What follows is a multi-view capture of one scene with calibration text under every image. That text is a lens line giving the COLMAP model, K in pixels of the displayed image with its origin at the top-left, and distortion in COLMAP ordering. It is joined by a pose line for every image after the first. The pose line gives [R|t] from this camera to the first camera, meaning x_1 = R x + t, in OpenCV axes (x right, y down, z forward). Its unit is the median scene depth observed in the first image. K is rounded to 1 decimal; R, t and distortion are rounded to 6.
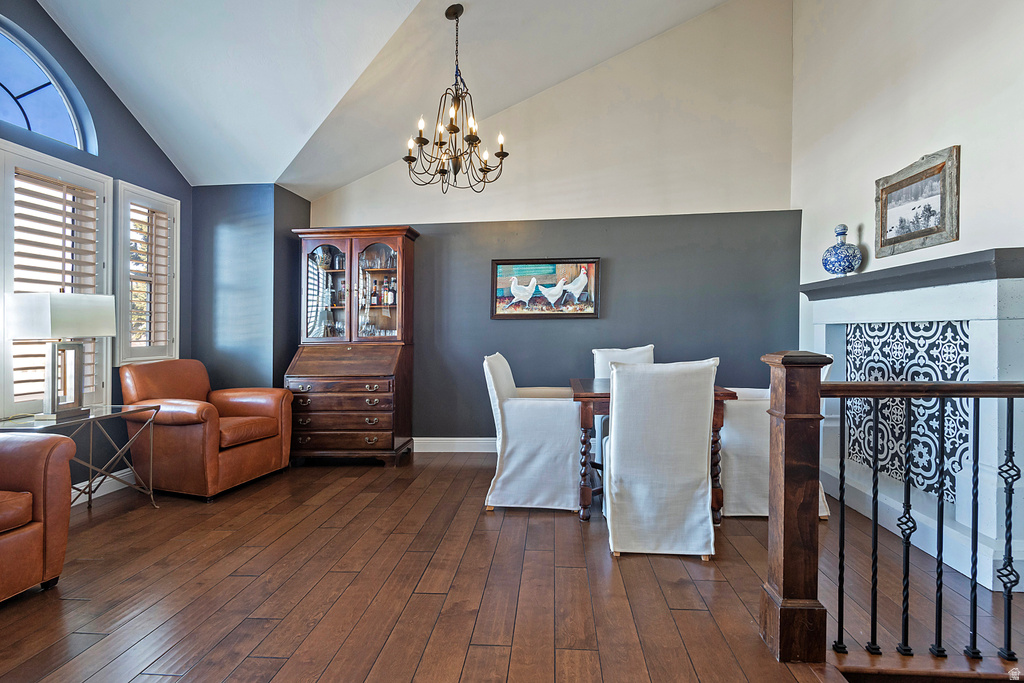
lens RADIAL K [[496.0, 0, 512.7], [0, 496.0, 349.7], [0, 0, 1]] dist [0.002008, -0.000339]
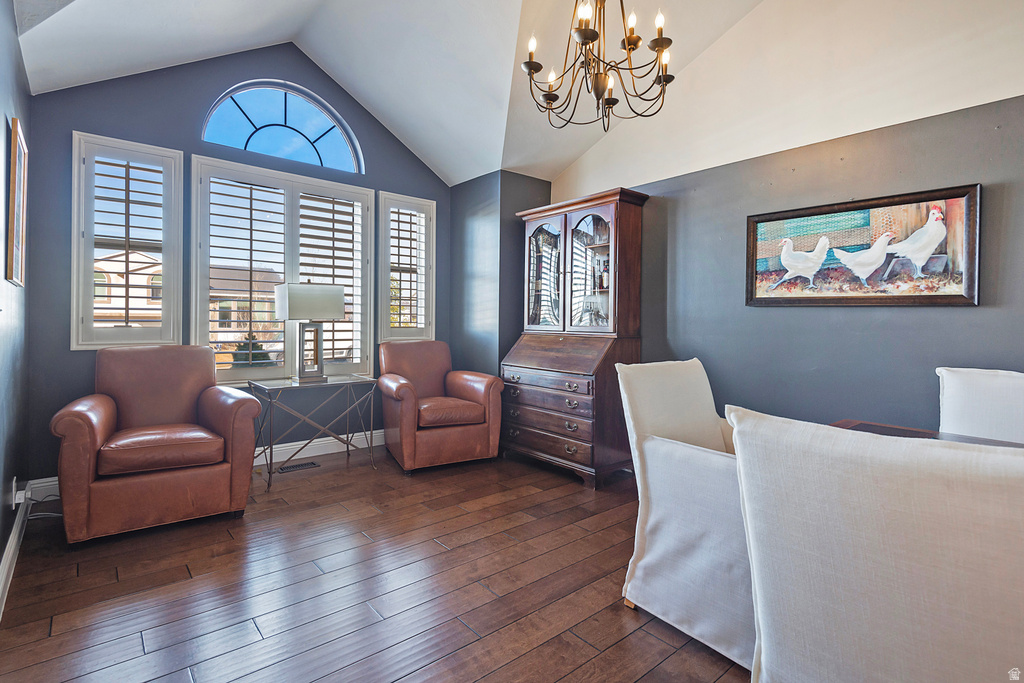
lens RADIAL K [[479.7, 0, 491.7], [0, 479.7, 317.9], [0, 0, 1]] dist [0.001627, -0.000318]
pose [[0.674946, 0.022467, -0.737525, 0.221937], [-0.046628, 0.998837, -0.012244, -0.023715], [0.736392, 0.042654, 0.675209, 0.346572]]
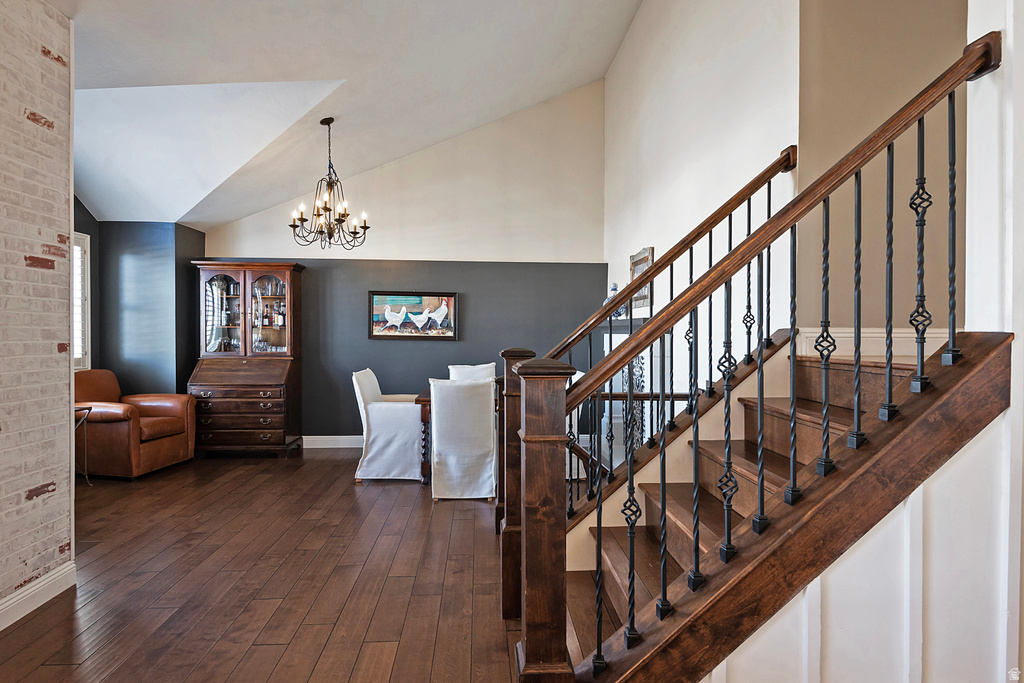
lens RADIAL K [[560.0, 0, 545.2], [0, 560.0, 395.9], [0, 0, 1]] dist [0.002101, -0.024060]
pose [[0.980378, 0.004702, 0.197069, 0.124981], [-0.019558, 0.997103, 0.073508, -0.035431], [-0.196152, -0.075920, 0.977630, -0.500567]]
